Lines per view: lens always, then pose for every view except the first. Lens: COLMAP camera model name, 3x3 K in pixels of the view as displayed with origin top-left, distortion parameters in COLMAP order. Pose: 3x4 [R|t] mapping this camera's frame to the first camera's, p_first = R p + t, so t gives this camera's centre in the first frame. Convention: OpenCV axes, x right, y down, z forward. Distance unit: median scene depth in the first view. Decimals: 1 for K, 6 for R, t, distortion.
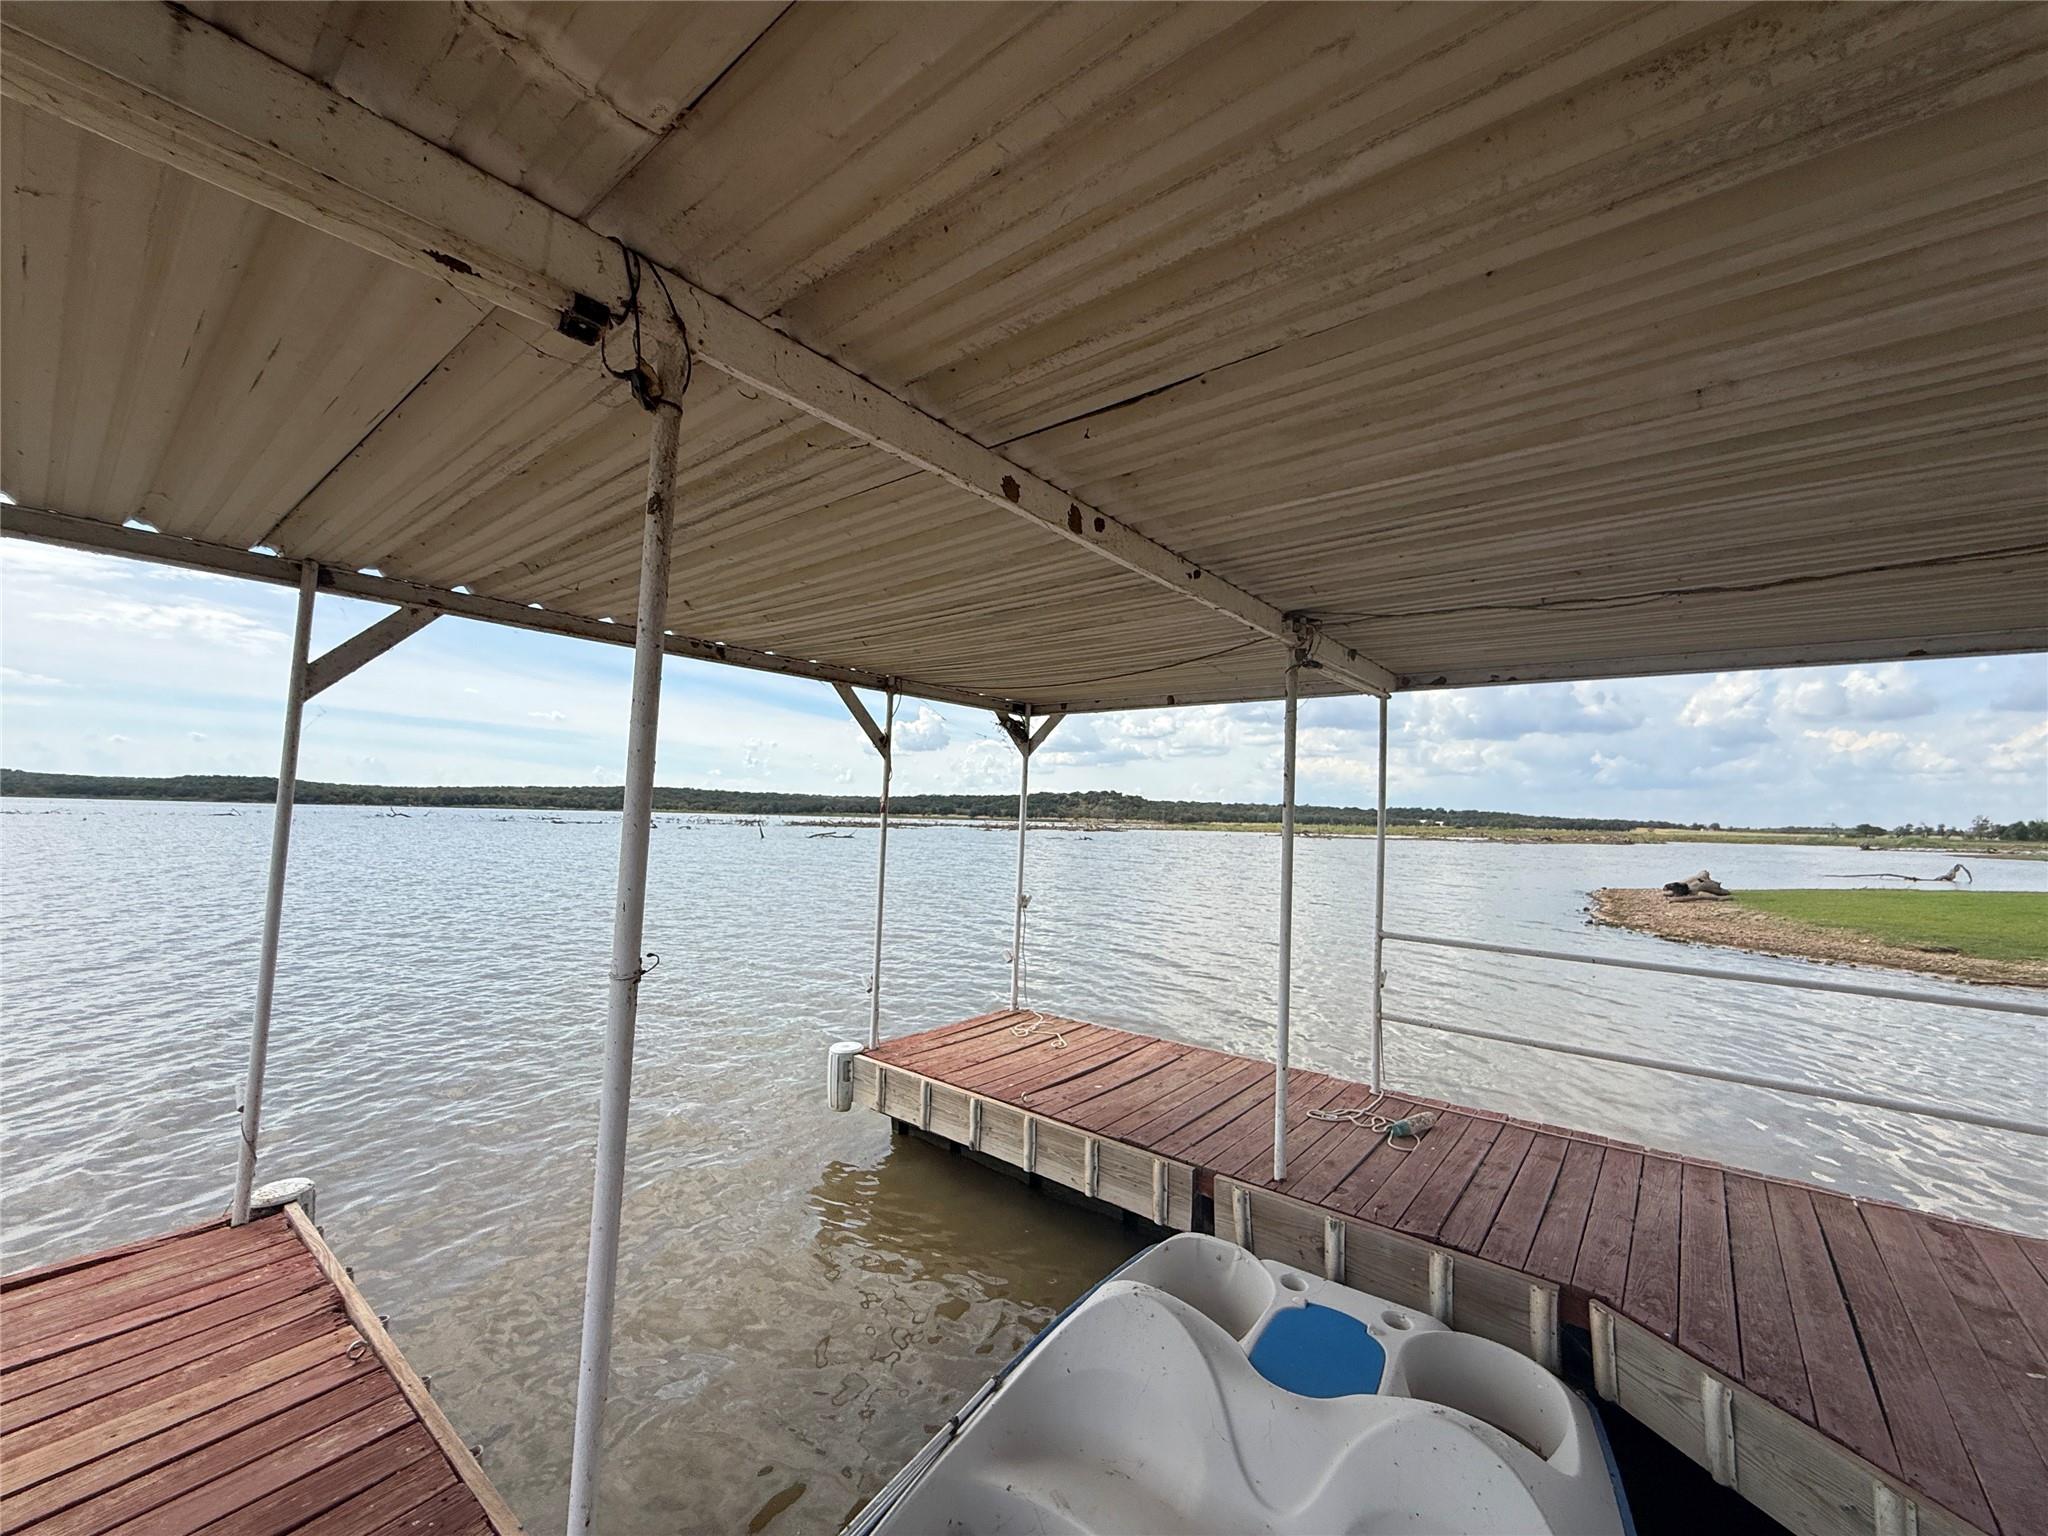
lens RADIAL K [[822.8, 0, 1027.2], [0, 822.8, 770.1], [0, 0, 1]] dist [-0.002114, 0.000268]
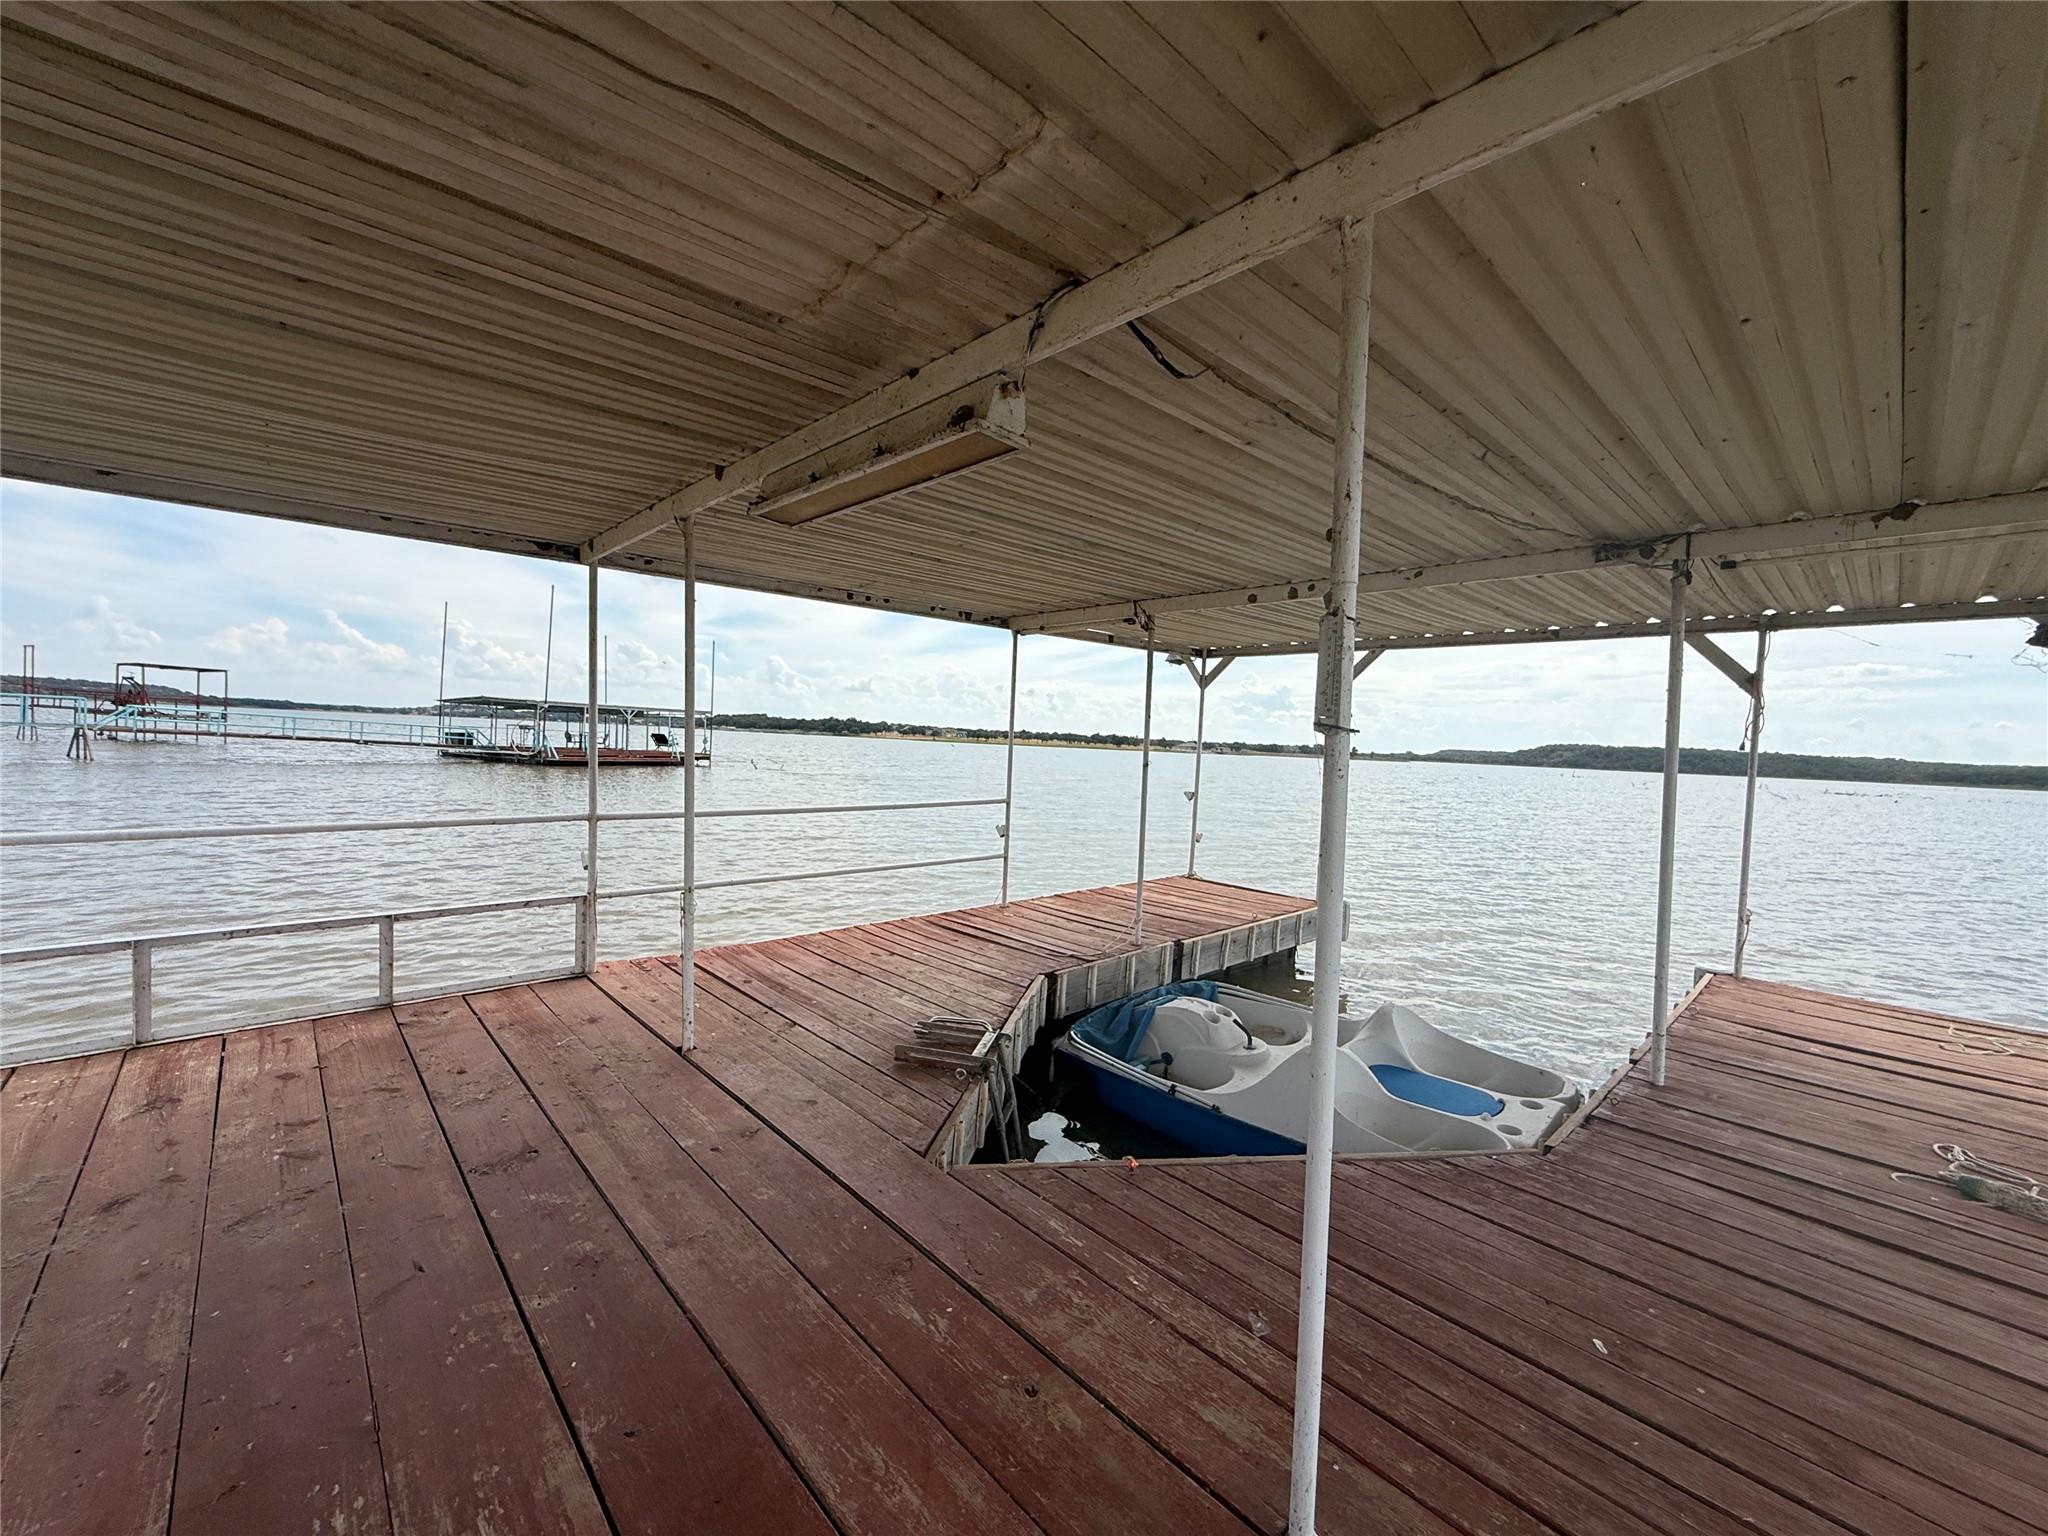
lens RADIAL K [[822.8, 0, 1022.2], [0, 822.8, 767.8], [0, 0, 1]] dist [-0.002114, 0.000268]
pose [[-0.144748, 0.001919, -0.989467, 1.002096], [0.009696, 0.999953, 0.000521, 0.066219], [0.989421, -0.009518, -0.144759, 0.254742]]
